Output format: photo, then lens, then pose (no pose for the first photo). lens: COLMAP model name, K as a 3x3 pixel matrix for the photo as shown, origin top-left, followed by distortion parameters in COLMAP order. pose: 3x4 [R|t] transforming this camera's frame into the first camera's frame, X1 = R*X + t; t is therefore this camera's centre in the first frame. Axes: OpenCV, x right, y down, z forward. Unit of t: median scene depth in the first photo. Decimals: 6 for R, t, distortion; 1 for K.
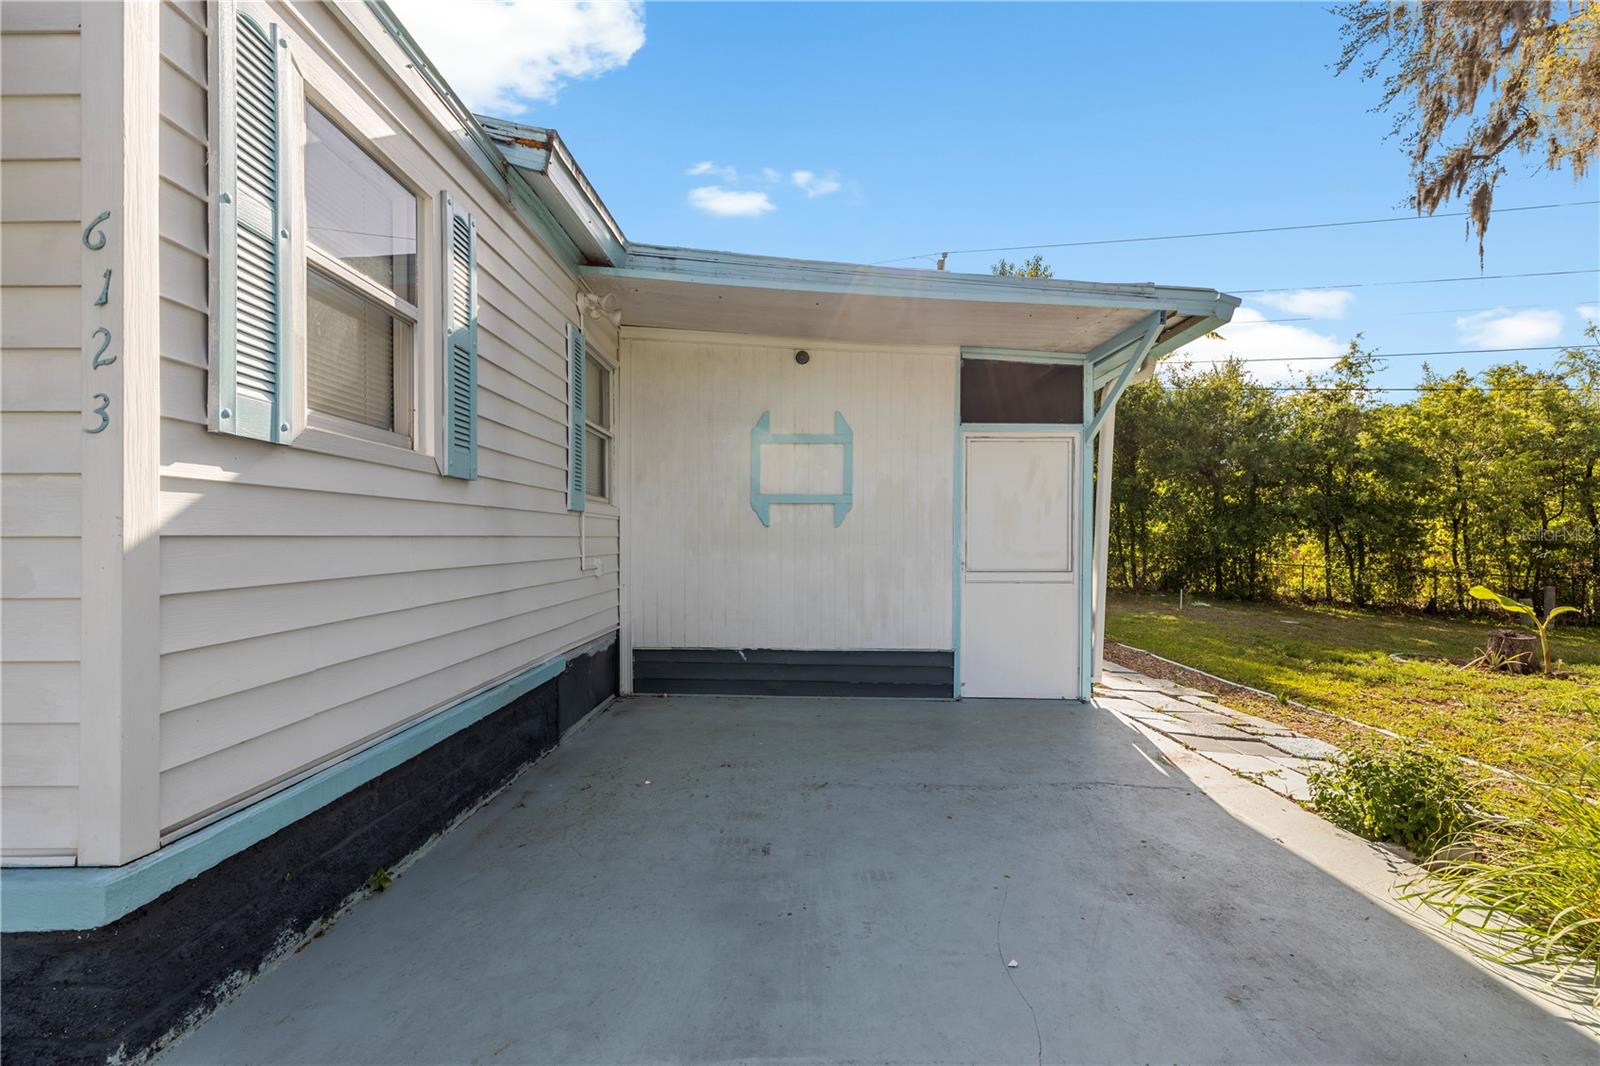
lens RADIAL K [[687.3, 0, 798.2], [0, 687.3, 553.6], [0, 0, 1]] dist [-0.000838, -0.000634]
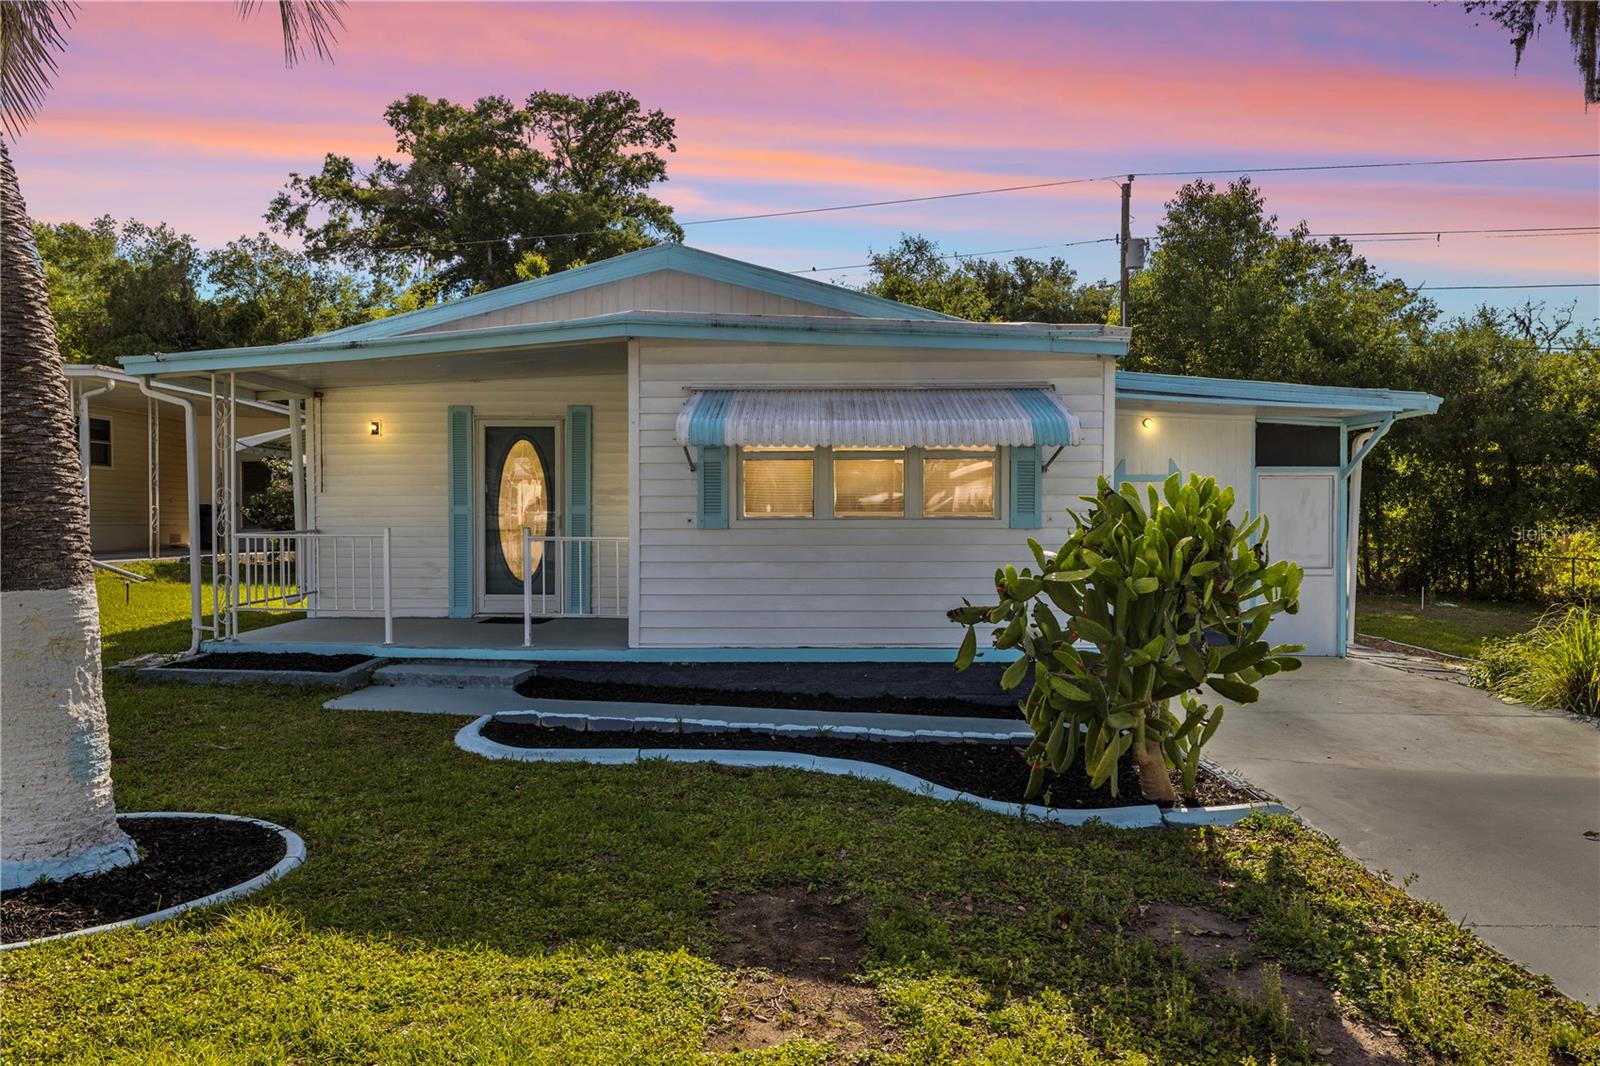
lens RADIAL K [[1098.7, 0, 792.9], [0, 1098.7, 538.2], [0, 0, 1]] dist [-0.015140, 0.008748]
pose [[0.999704, -0.003241, -0.024117, -0.241999], [0.003240, 0.999995, -0.000073, -0.014108], [0.024117, -0.000005, 0.999709, -0.474608]]
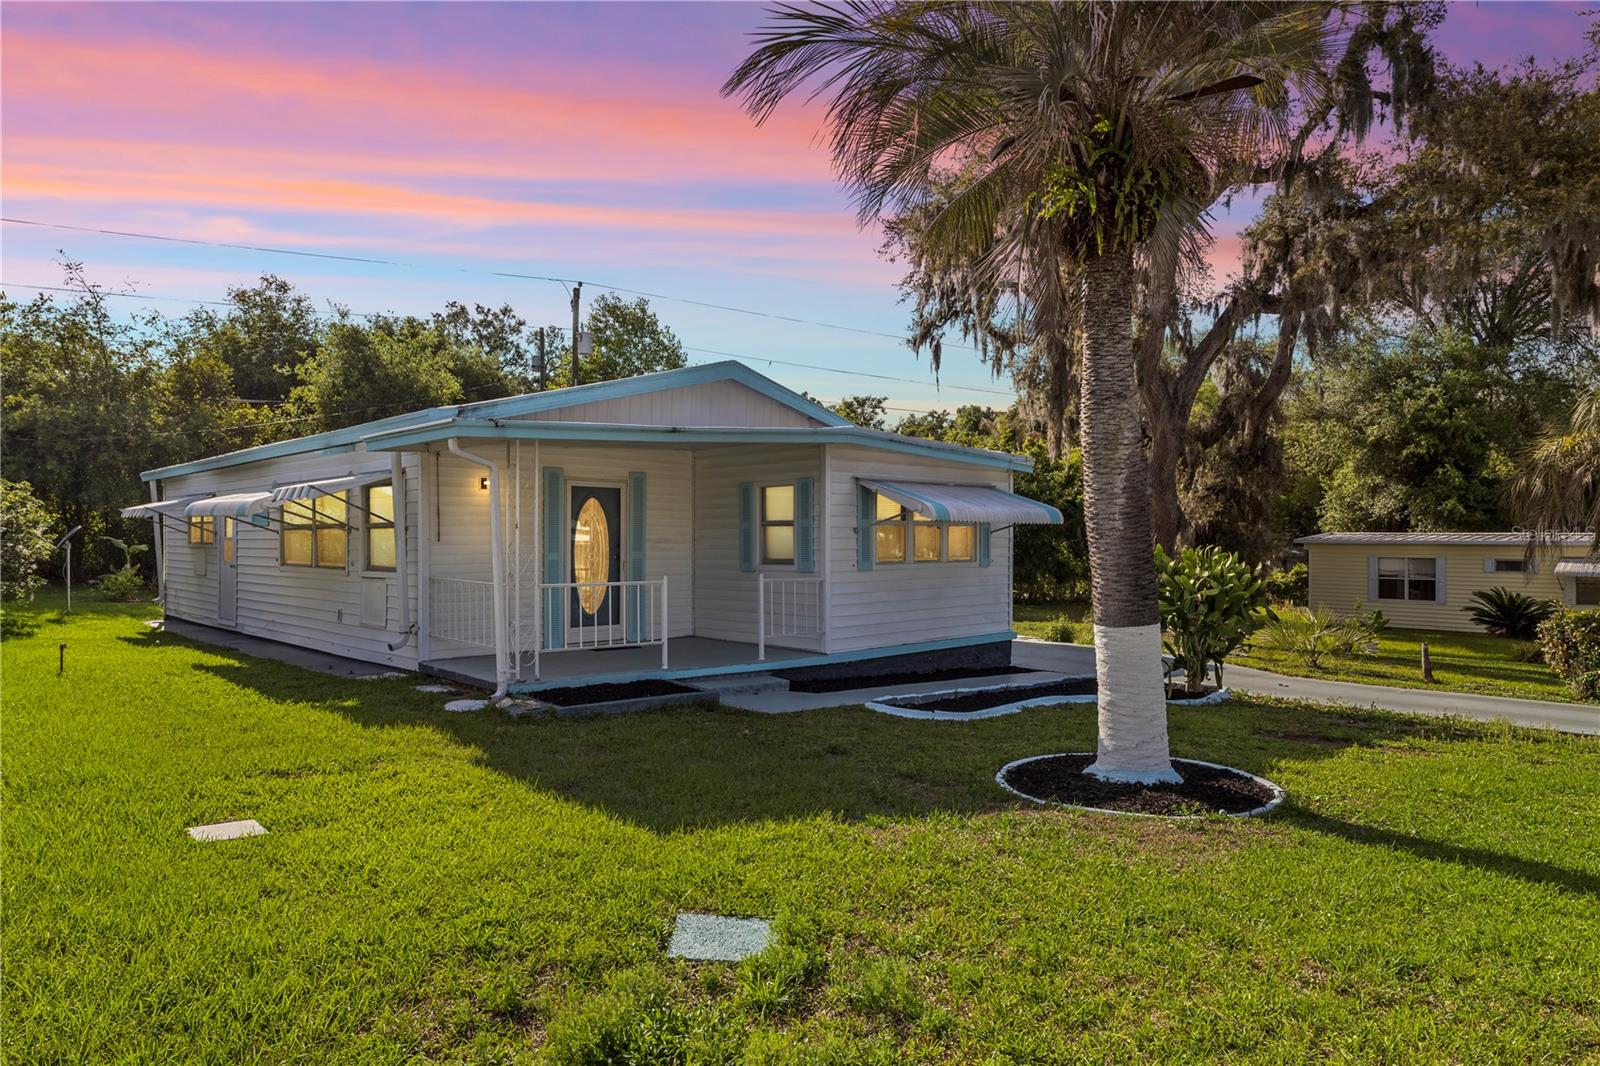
lens RADIAL K [[942.9, 0, 800.3], [0, 942.9, 534.9], [0, 0, 1]] dist [-0.001926, 0.000442]
pose [[0.714998, 0.001642, 0.699124, -0.856346], [0.012806, 0.999799, -0.015444, -0.037045], [-0.699009, 0.019996, 0.714833, -0.403518]]
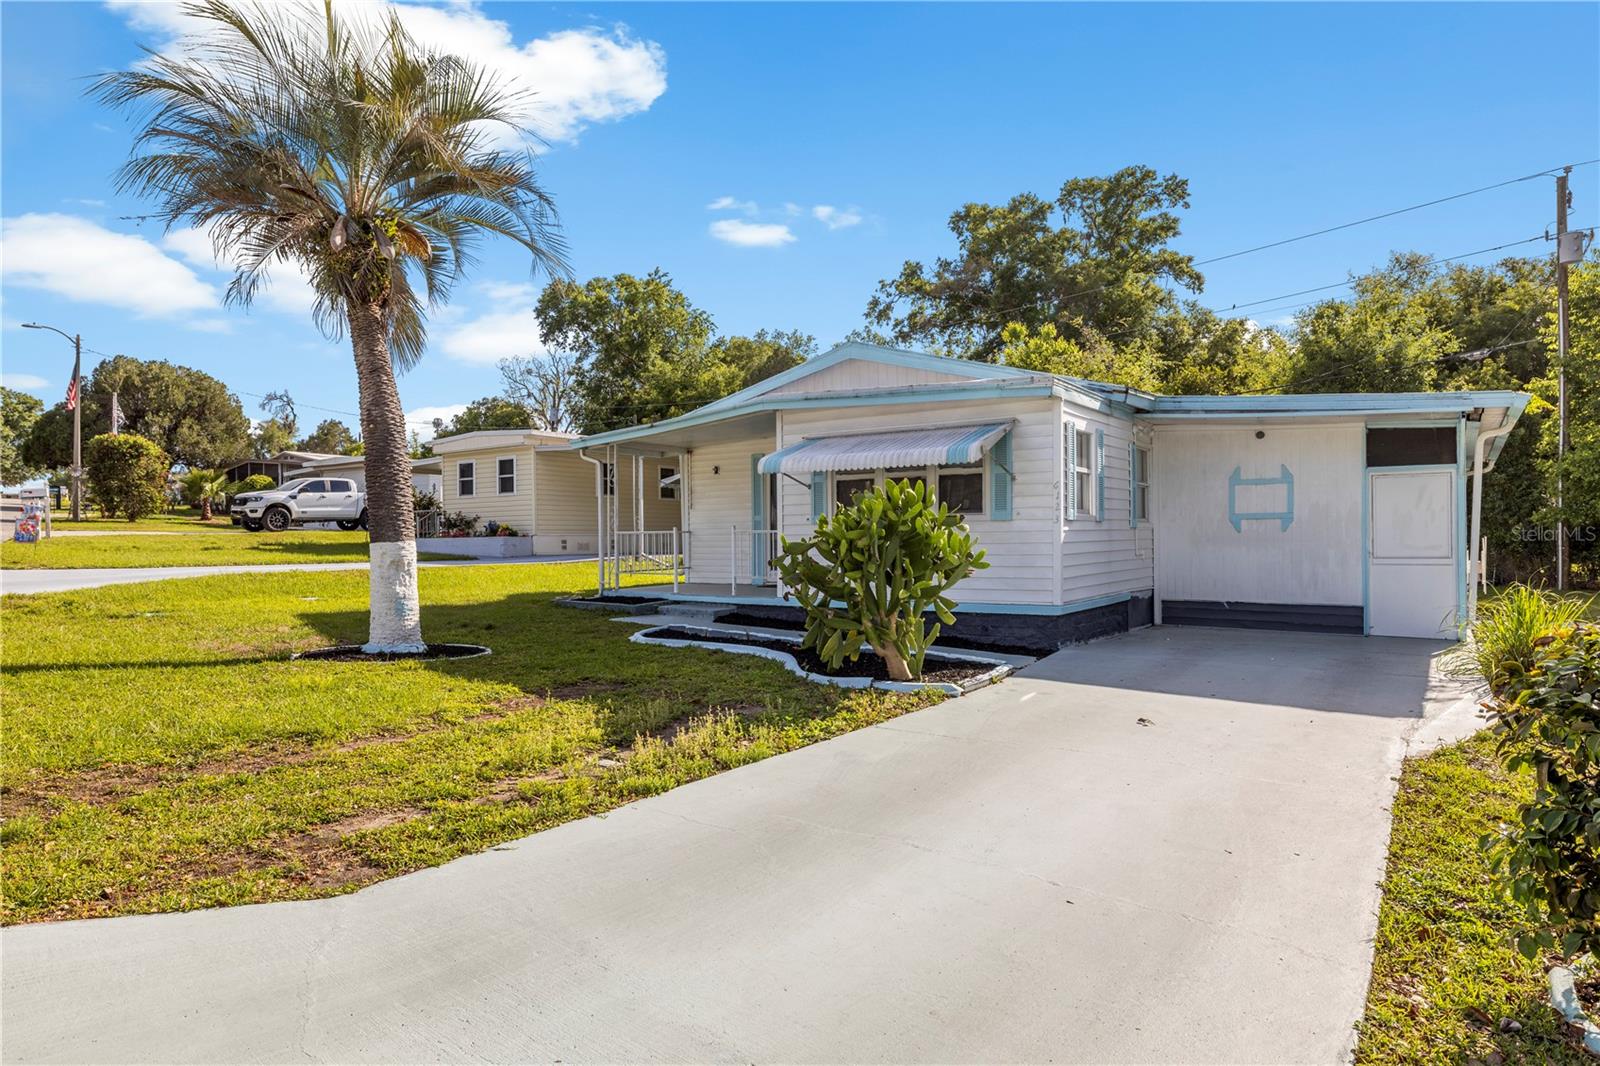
lens RADIAL K [[942.9, 0, 805.8], [0, 942.9, 530.2], [0, 0, 1]] dist [-0.001926, 0.000442]
pose [[0.829559, -0.015789, -0.558196, 0.132094], [0.000524, 0.999622, -0.027496, 0.007381], [0.558419, 0.022517, 0.829253, -0.563898]]
